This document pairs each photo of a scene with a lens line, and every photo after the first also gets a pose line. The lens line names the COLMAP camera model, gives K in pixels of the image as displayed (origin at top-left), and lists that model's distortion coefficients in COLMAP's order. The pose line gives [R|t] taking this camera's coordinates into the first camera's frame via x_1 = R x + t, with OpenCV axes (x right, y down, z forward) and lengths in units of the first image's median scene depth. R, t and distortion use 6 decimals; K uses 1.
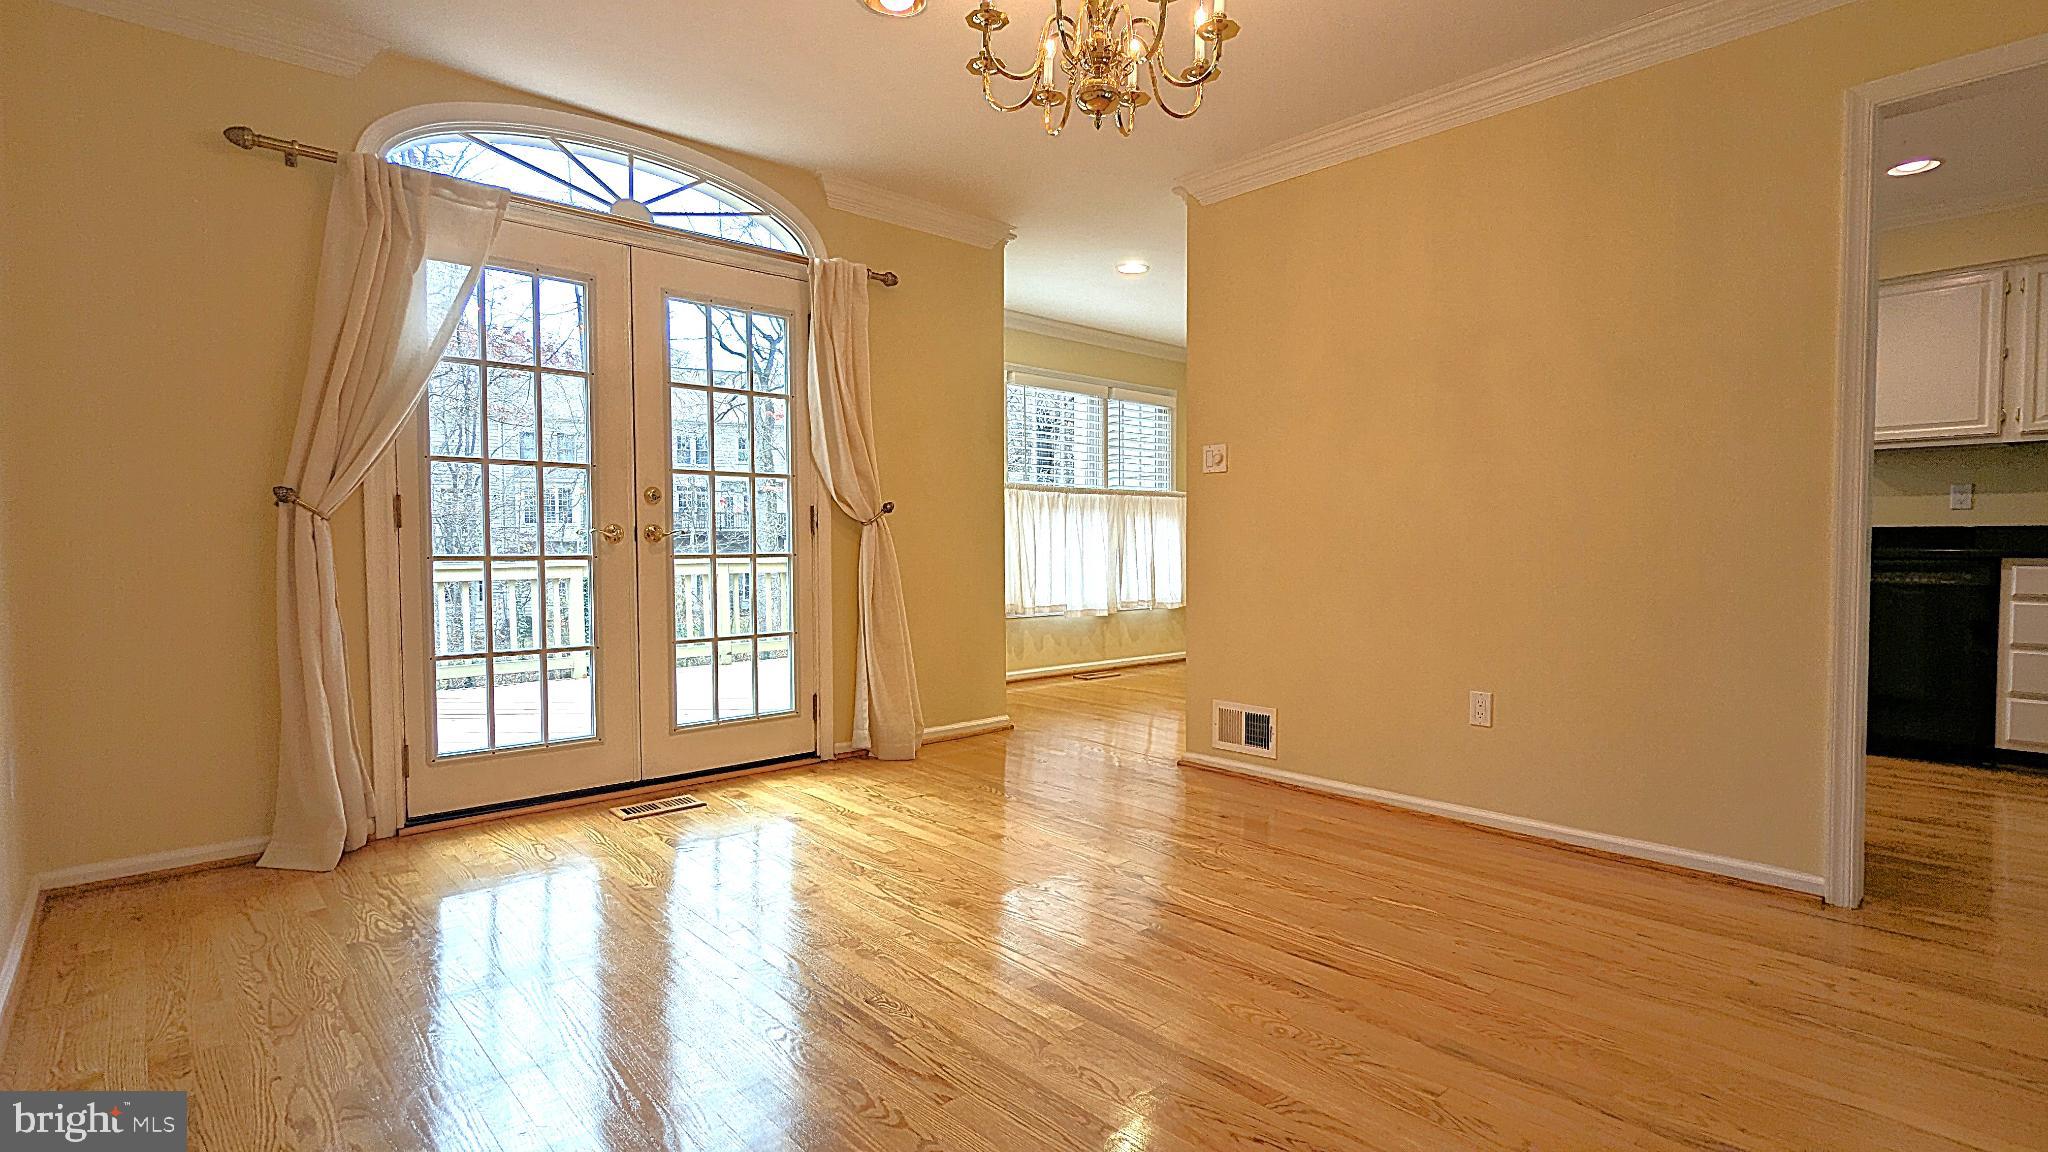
lens RADIAL K [[959.1, 0, 1026.1], [0, 959.1, 582.2], [0, 0, 1]] dist [0.004391, 0.000748]
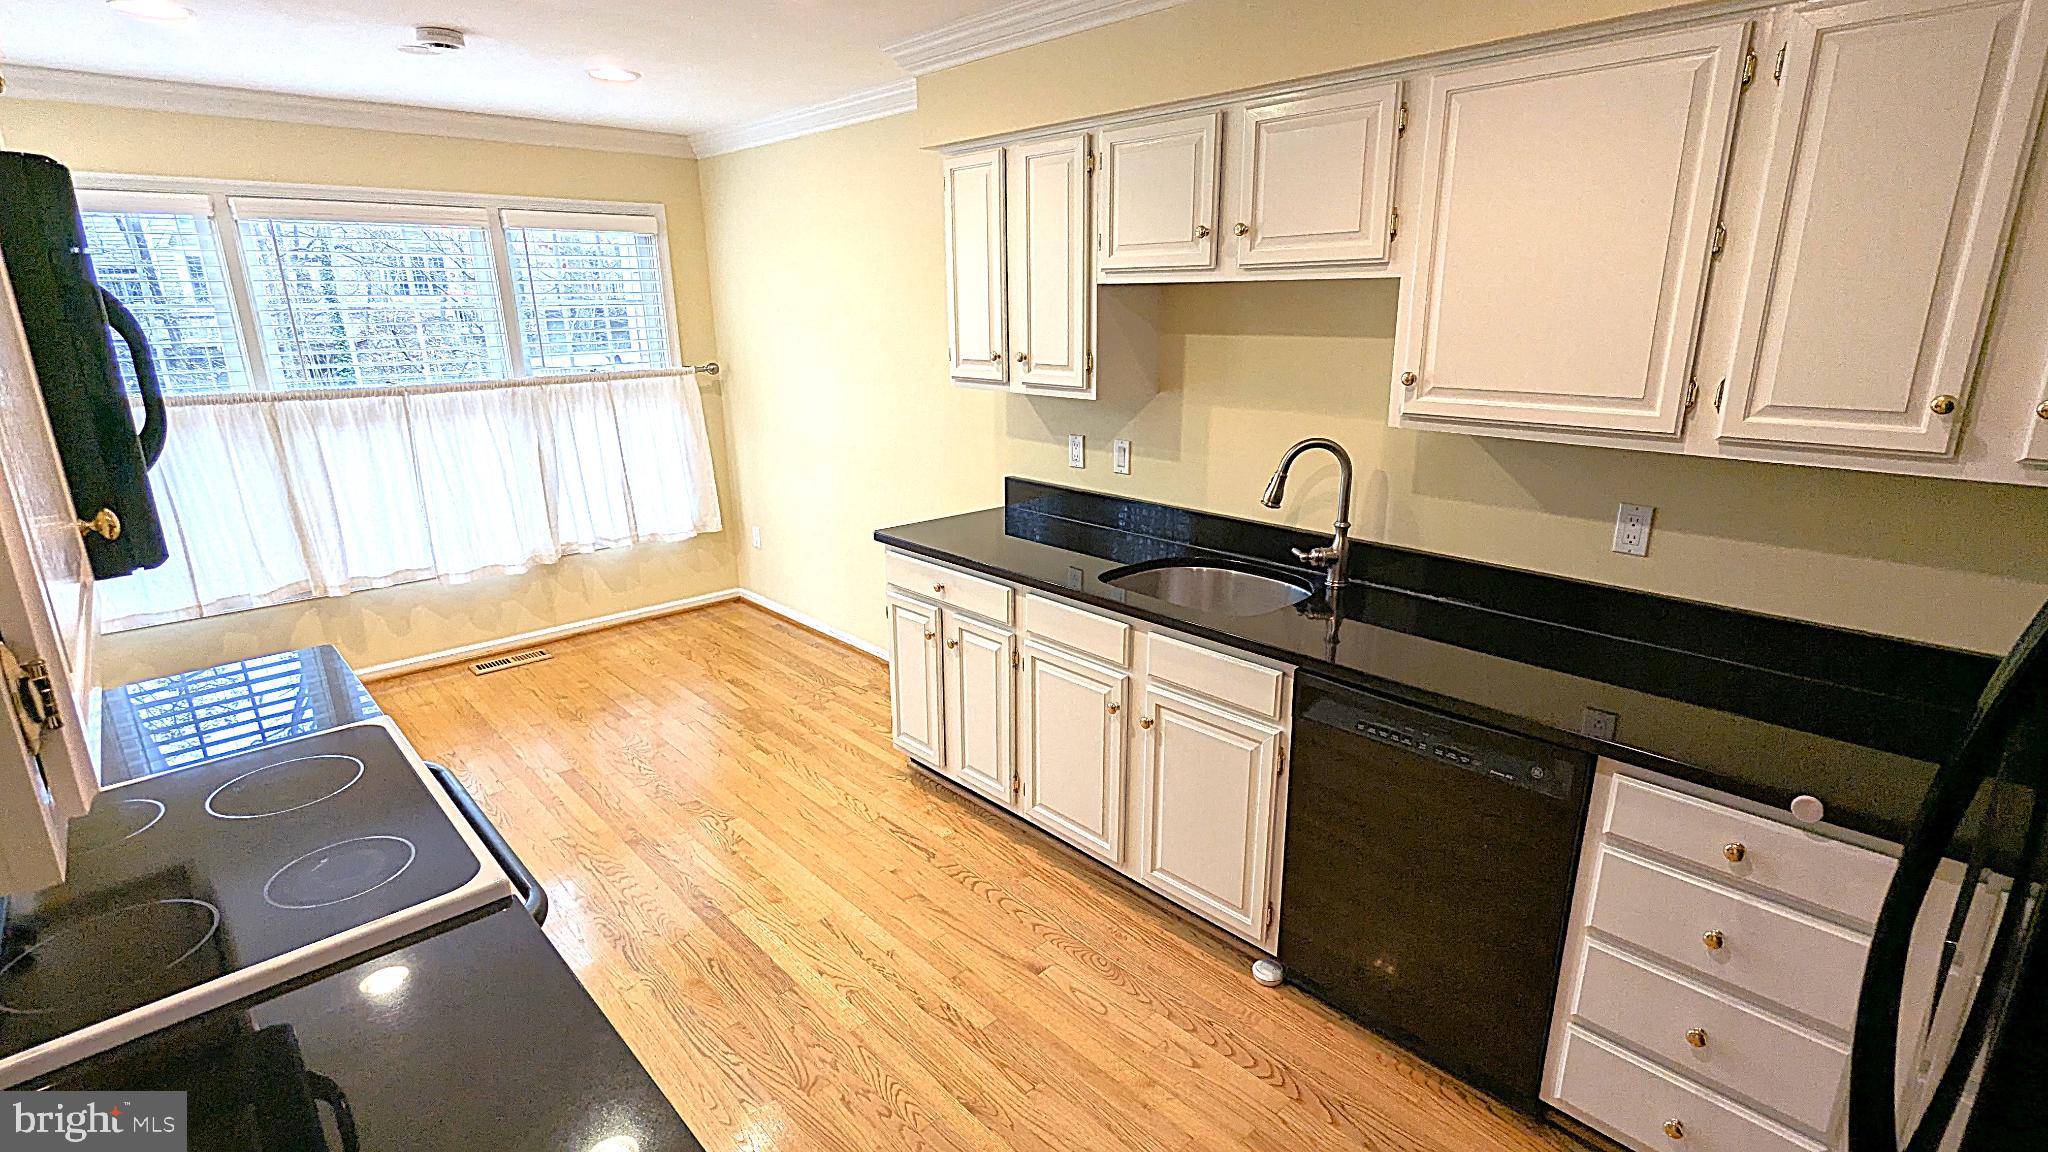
lens RADIAL K [[959.1, 0, 1026.1], [0, 959.1, 582.2], [0, 0, 1]] dist [0.004391, 0.000748]
pose [[0.999930, -0.010276, 0.005876, 0.438638], [0.008539, 0.969956, 0.243129, -0.121918], [-0.008198, -0.243062, 0.969976, 0.348416]]
